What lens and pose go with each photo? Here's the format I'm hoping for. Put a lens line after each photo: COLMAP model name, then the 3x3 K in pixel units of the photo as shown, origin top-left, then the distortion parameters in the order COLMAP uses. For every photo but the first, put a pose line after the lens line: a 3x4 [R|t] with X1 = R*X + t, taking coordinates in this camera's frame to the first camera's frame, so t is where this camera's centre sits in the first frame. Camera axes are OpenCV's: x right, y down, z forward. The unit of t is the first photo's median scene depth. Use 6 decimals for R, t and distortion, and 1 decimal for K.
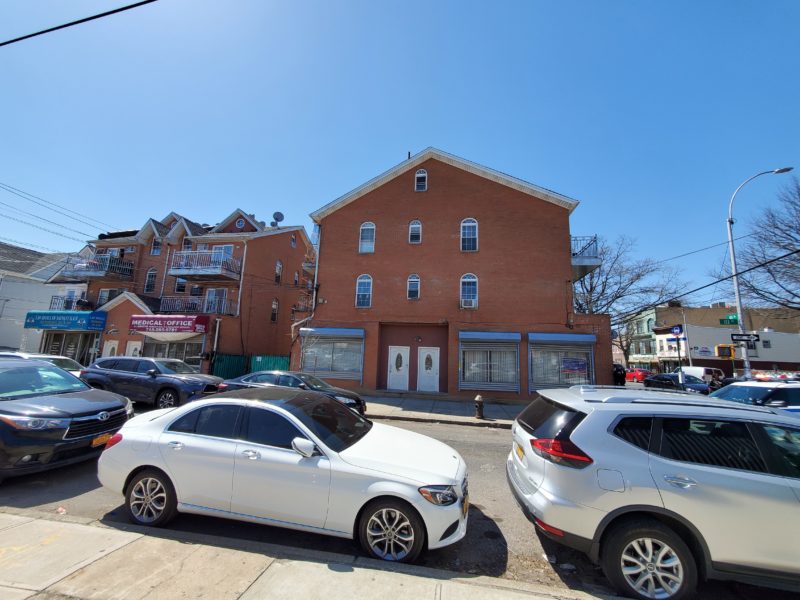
lens RADIAL K [[319.1, 0, 399.3], [0, 319.1, 302.0], [0, 0, 1]] dist [0.002405, -0.000182]
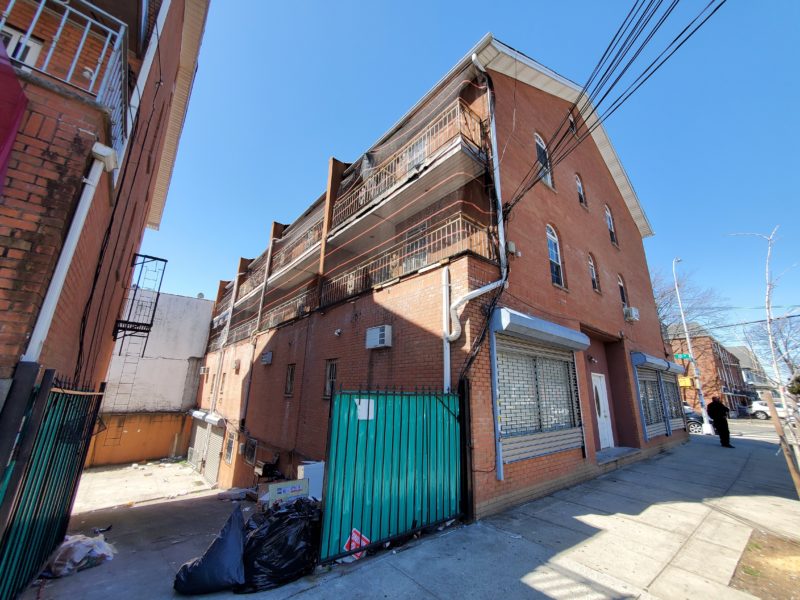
lens RADIAL K [[319.1, 0, 399.3], [0, 319.1, 302.0], [0, 0, 1]] dist [0.002405, -0.000182]
pose [[0.646558, 0.188930, 0.739100, -0.595939], [-0.129214, 0.981970, -0.137977, 0.129858], [-0.751842, -0.006292, 0.659313, 0.829417]]
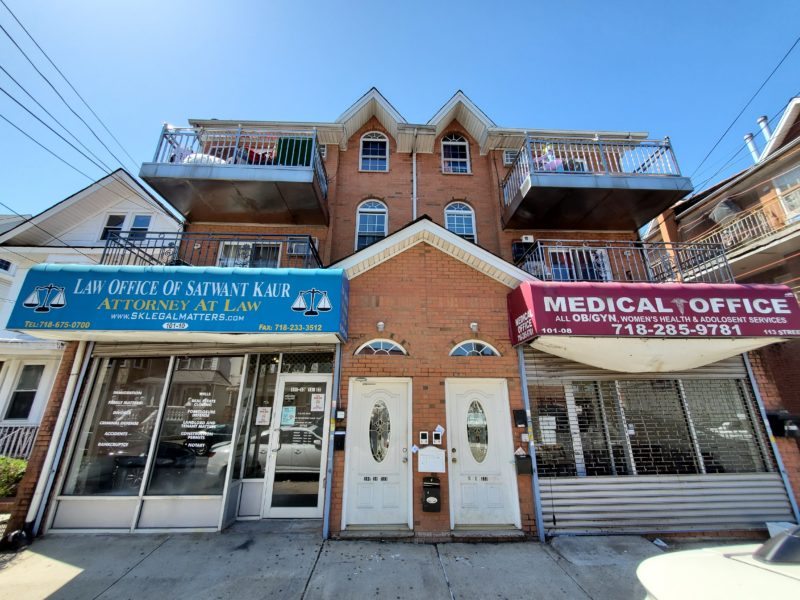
lens RADIAL K [[319.1, 0, 399.3], [0, 319.1, 302.0], [0, 0, 1]] dist [0.002405, -0.000182]
pose [[0.977724, 0.035844, 0.206810, -1.035271], [-0.004923, 0.988956, -0.148126, 0.105294], [-0.209835, 0.143808, 0.967103, 0.780900]]
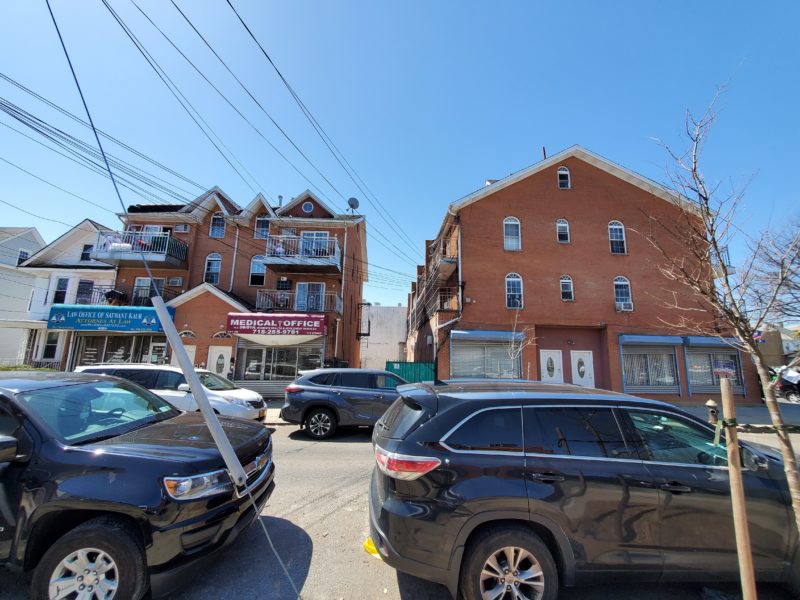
lens RADIAL K [[319.1, 0, 399.3], [0, 319.1, 302.0], [0, 0, 1]] dist [0.002405, -0.000182]
pose [[0.978303, 0.022095, 0.205999, -0.608971], [-0.022319, 0.999750, -0.001238, 0.006510], [-0.205975, -0.003387, 0.978551, 0.155451]]
